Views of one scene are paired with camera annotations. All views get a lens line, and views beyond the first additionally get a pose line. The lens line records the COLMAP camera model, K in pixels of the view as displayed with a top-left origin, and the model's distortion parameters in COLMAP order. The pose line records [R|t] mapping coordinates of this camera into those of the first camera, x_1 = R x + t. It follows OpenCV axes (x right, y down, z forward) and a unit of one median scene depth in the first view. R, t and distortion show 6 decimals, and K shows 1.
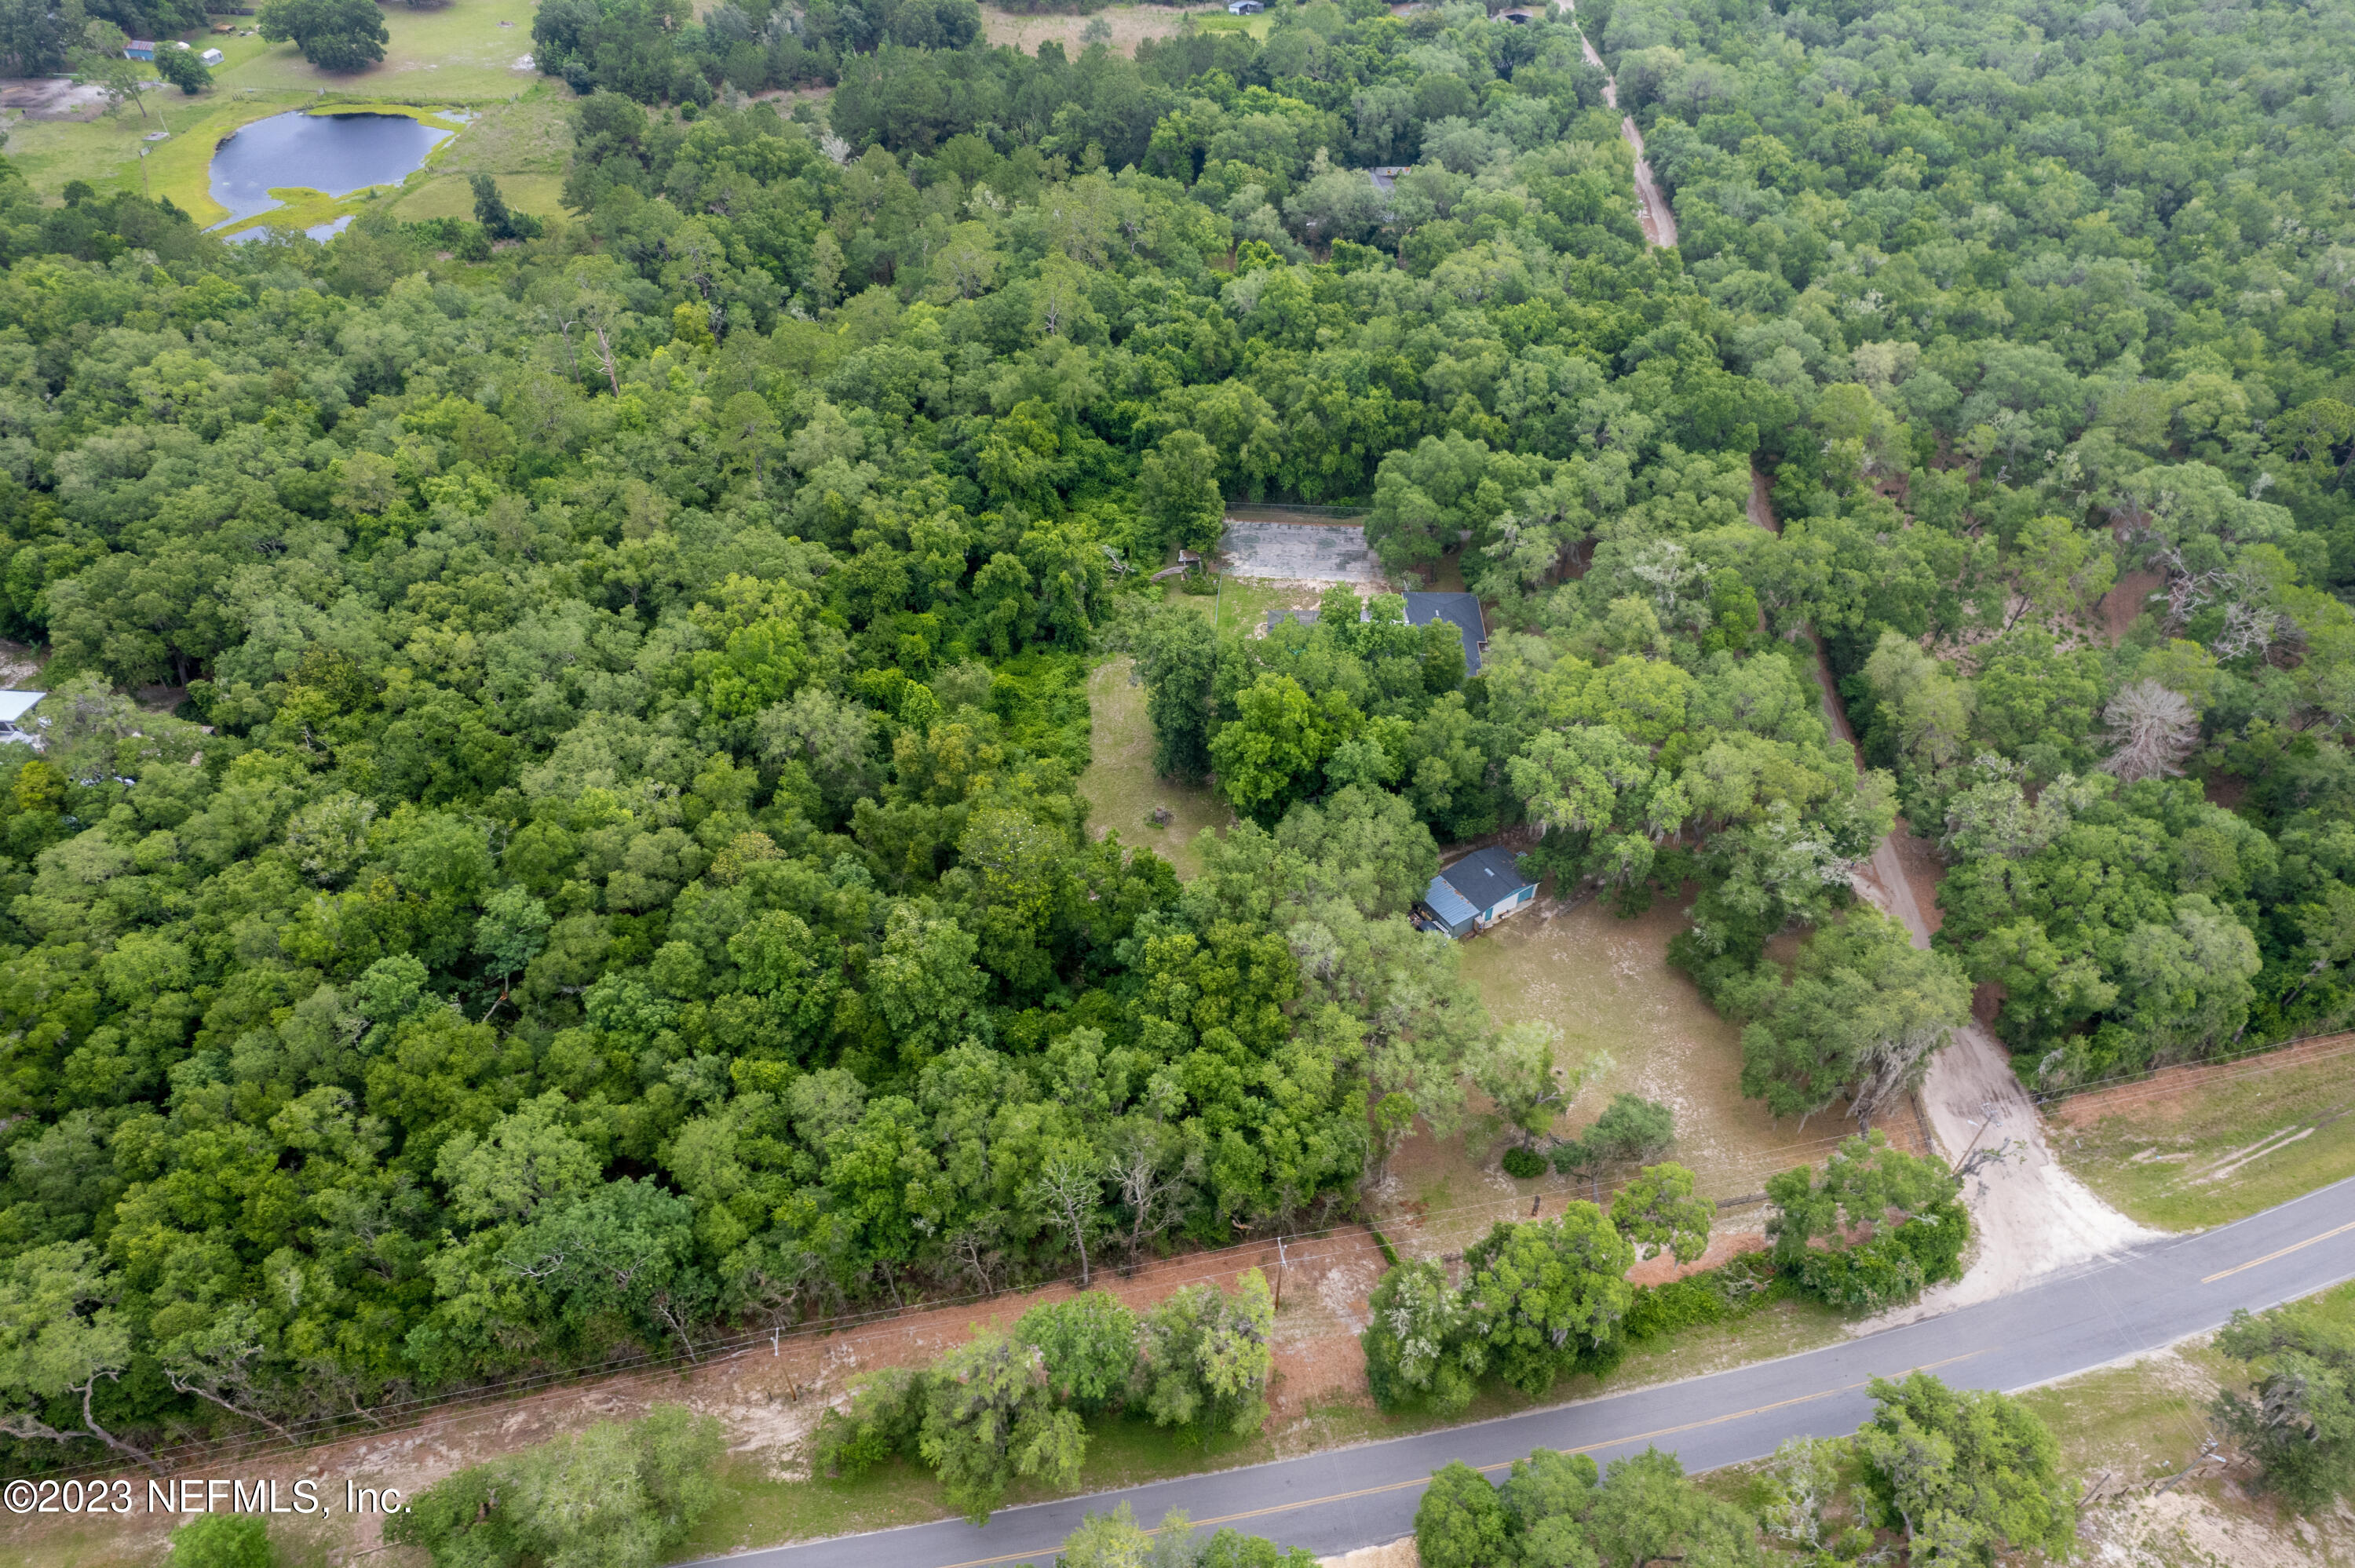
lens RADIAL K [[1509.4, 0, 1176.4], [0, 1509.4, 792.6], [0, 0, 1]] dist [-0.075873, 0.069990]
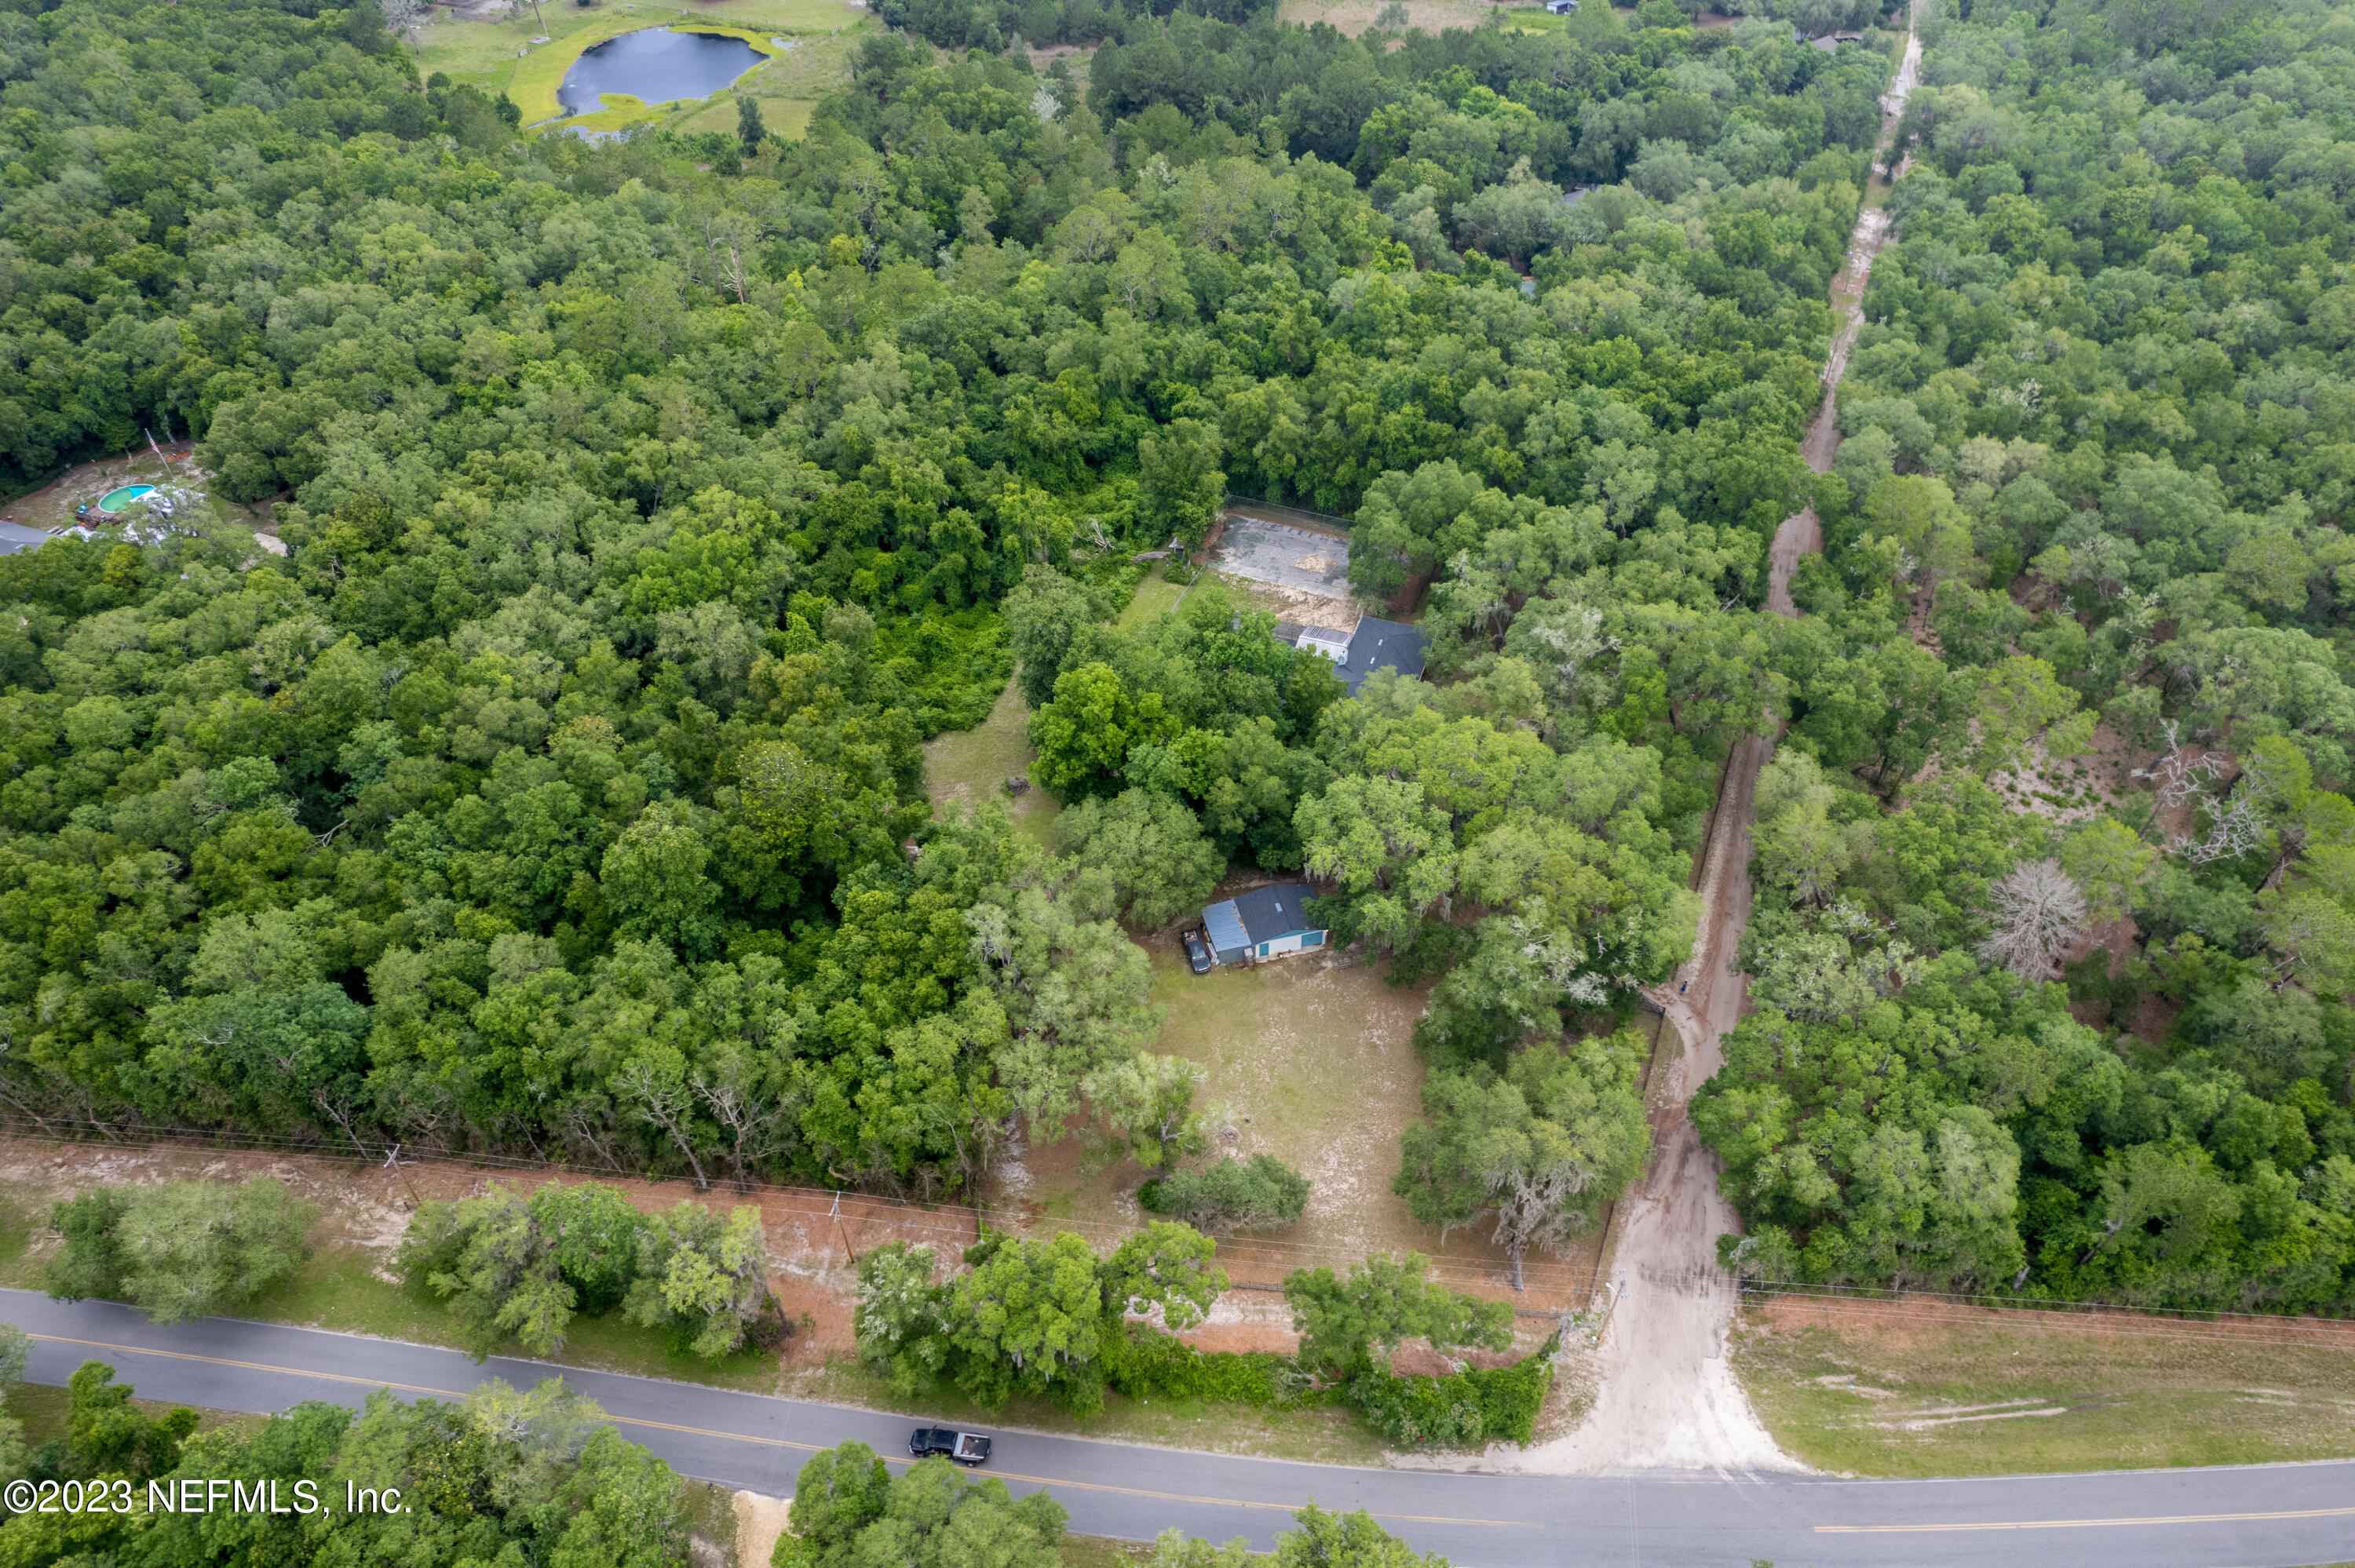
lens RADIAL K [[1509.4, 0, 1175.6], [0, 1509.4, 784.7], [0, 0, 1]] dist [-0.075873, 0.069990]
pose [[0.950175, 0.205093, -0.234743, 0.347211], [-0.202727, 0.978630, 0.034439, -0.043393], [0.236790, 0.014866, 0.971447, 0.038227]]
